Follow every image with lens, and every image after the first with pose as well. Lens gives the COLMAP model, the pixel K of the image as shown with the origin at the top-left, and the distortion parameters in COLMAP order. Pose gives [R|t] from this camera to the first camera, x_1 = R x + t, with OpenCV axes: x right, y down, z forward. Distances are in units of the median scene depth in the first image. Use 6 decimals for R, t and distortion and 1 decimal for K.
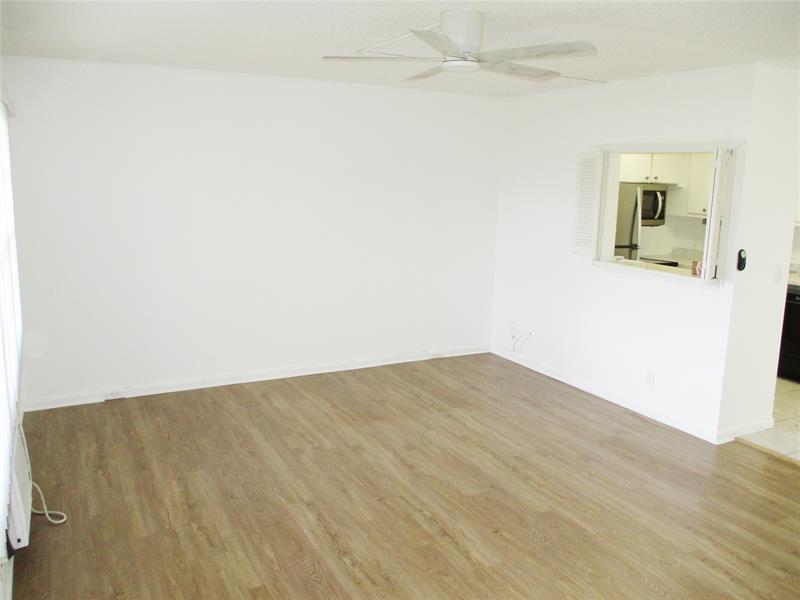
lens RADIAL K [[675.5, 0, 395.6], [0, 675.5, 286.6], [0, 0, 1]] dist [-0.009994, 0.010296]
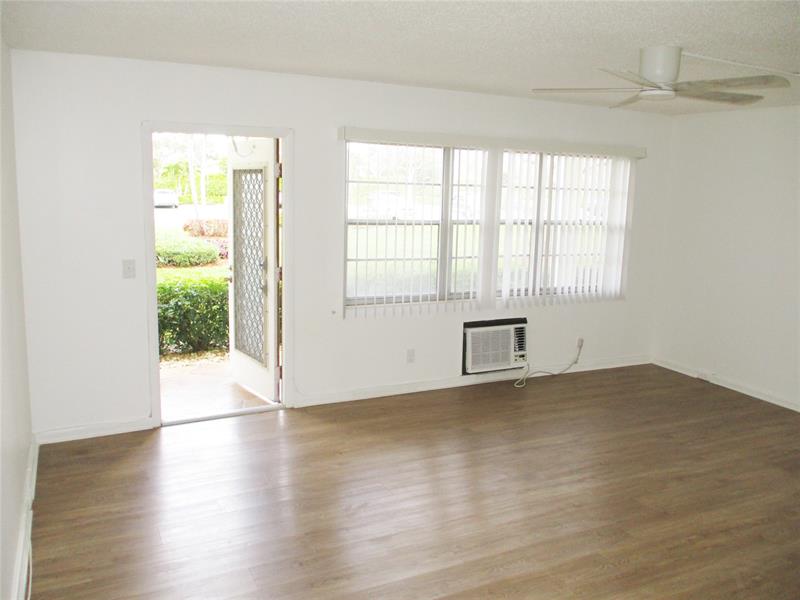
lens RADIAL K [[675.5, 0, 395.6], [0, 675.5, 286.6], [0, 0, 1]] dist [-0.009994, 0.010296]
pose [[-0.037040, 0.132304, -0.990517, 0.910222], [-0.200025, 0.970156, 0.137064, -0.064009], [0.979090, 0.203205, -0.009471, 0.475486]]
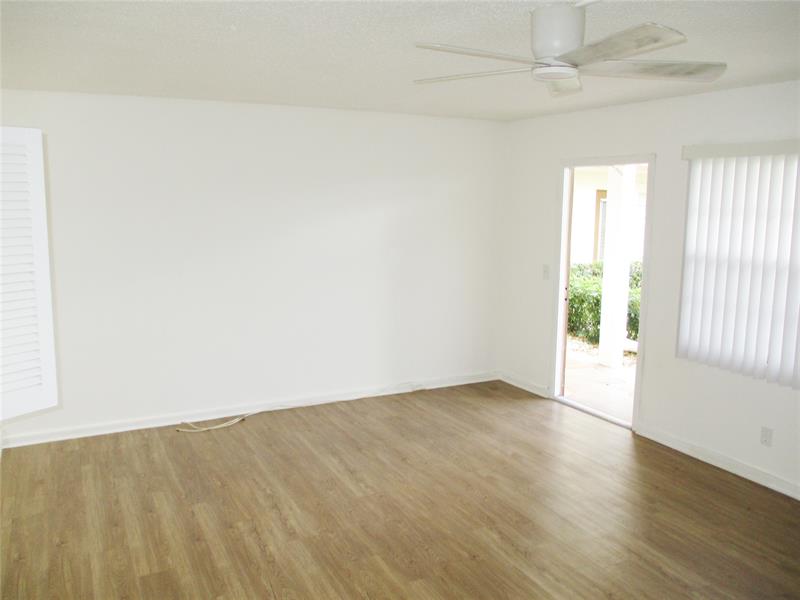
lens RADIAL K [[675.5, 0, 395.6], [0, 675.5, 286.6], [0, 0, 1]] dist [-0.009994, 0.010296]
pose [[-0.998956, -0.040042, 0.022003, 0.192621], [-0.031453, 0.951997, 0.304486, -0.240950], [-0.033139, 0.303476, -0.952263, 1.361930]]
